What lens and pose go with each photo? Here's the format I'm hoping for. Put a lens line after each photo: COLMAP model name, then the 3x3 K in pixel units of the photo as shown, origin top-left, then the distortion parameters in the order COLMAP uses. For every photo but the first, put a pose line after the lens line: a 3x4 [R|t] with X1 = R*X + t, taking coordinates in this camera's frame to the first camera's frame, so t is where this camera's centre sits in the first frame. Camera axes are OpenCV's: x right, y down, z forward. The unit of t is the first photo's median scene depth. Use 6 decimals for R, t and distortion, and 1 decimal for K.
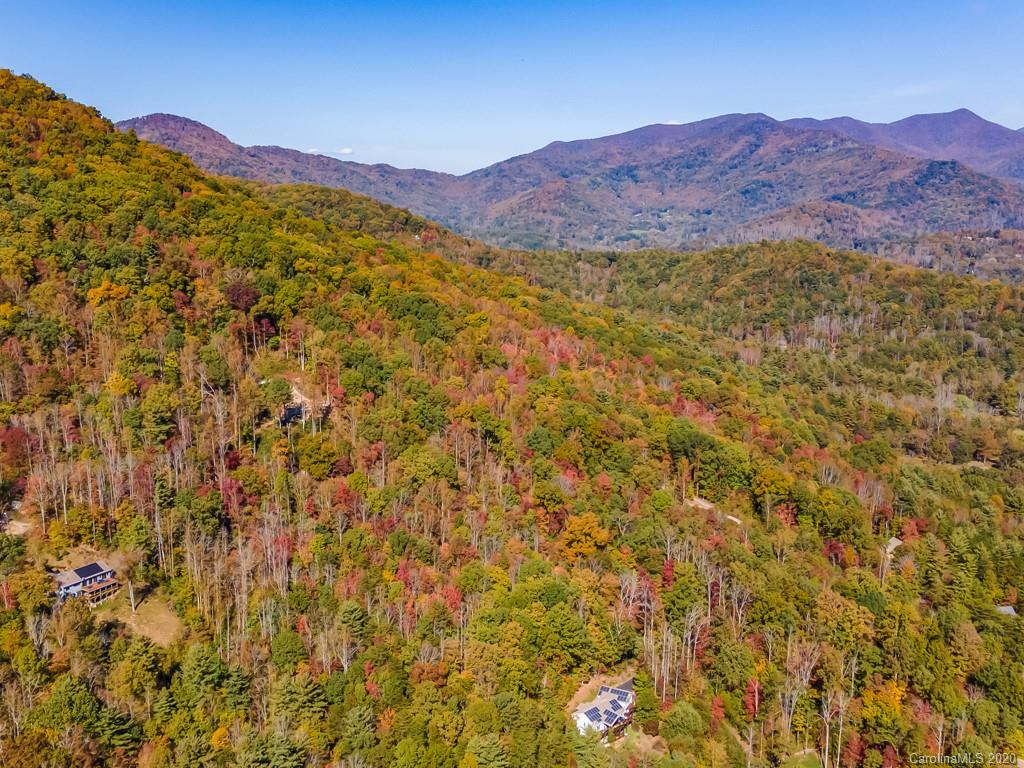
lens RADIAL K [[1111.0, 0, 512.0], [0, 1111.0, 384.0], [0, 0, 1]] dist [0.068112, -0.041558]
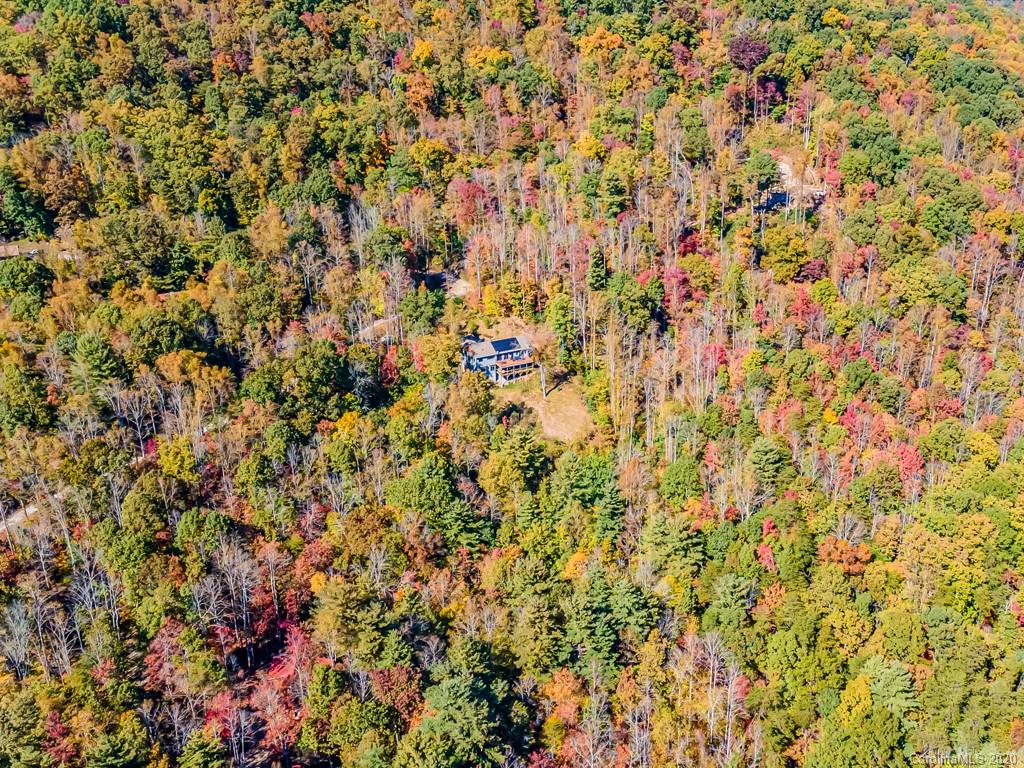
lens RADIAL K [[1111.0, 0, 512.0], [0, 1111.0, 384.0], [0, 0, 1]] dist [0.068112, -0.041558]
pose [[0.867624, 0.182967, -0.462333, 0.046071], [-0.094744, 0.973633, 0.207514, 0.007113], [0.488111, -0.136241, 0.862082, 0.184850]]
